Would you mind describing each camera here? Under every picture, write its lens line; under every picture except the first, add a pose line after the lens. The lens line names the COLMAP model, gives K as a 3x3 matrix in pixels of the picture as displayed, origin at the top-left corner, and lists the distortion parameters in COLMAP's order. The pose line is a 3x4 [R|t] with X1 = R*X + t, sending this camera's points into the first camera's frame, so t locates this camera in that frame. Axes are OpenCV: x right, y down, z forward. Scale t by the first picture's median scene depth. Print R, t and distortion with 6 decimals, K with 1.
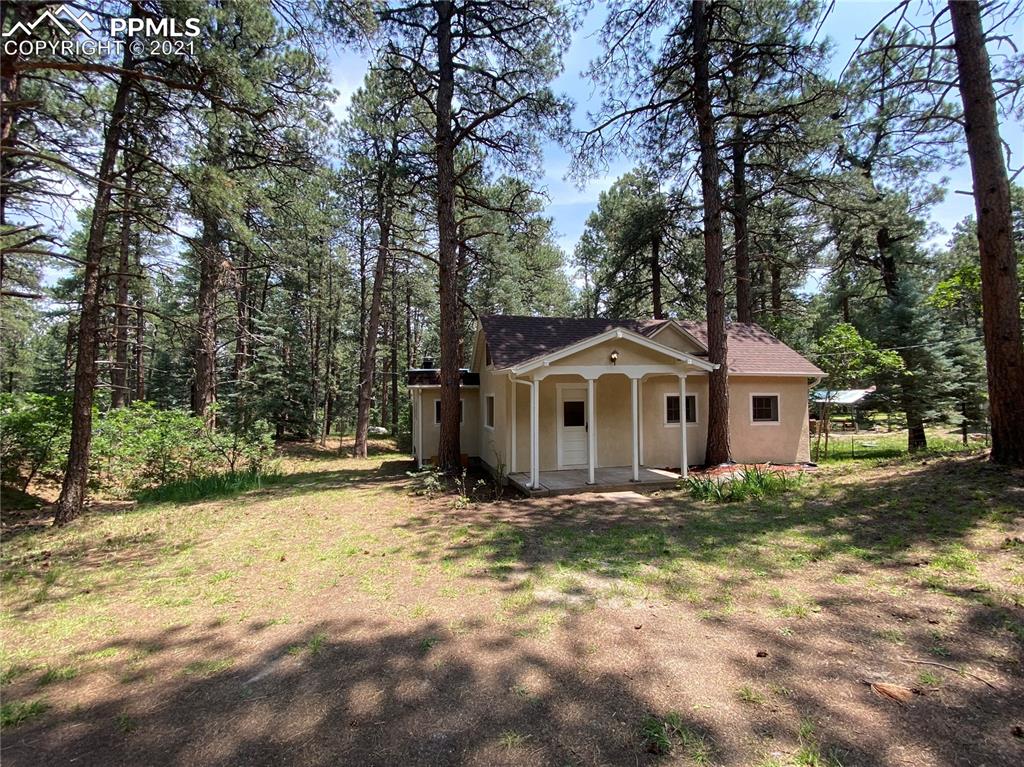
lens RADIAL K [[413.7, 0, 509.3], [0, 413.7, 387.7], [0, 0, 1]] dist [0.031249, -0.028100]
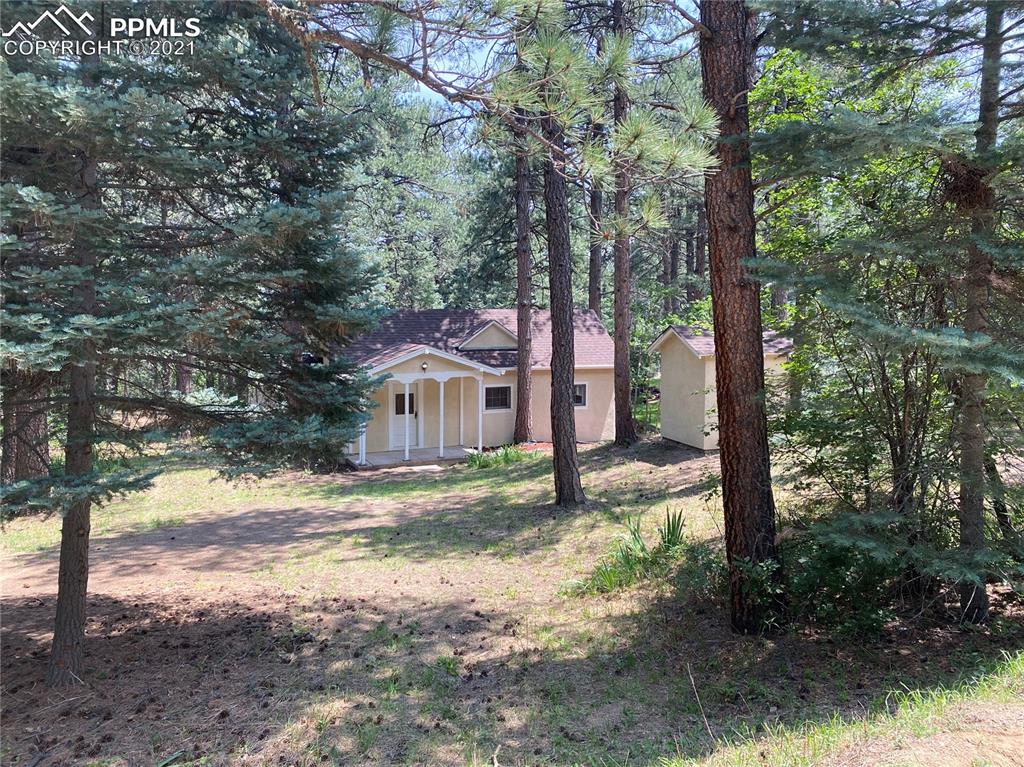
lens RADIAL K [[778.9, 0, 514.9], [0, 778.9, 387.1], [0, 0, 1]] dist [0.073673, -0.106085]
pose [[0.990836, -0.005079, 0.134979, 0.173582], [-0.010766, 0.993144, 0.116398, -0.258610], [-0.134644, -0.116784, 0.983988, -1.288471]]
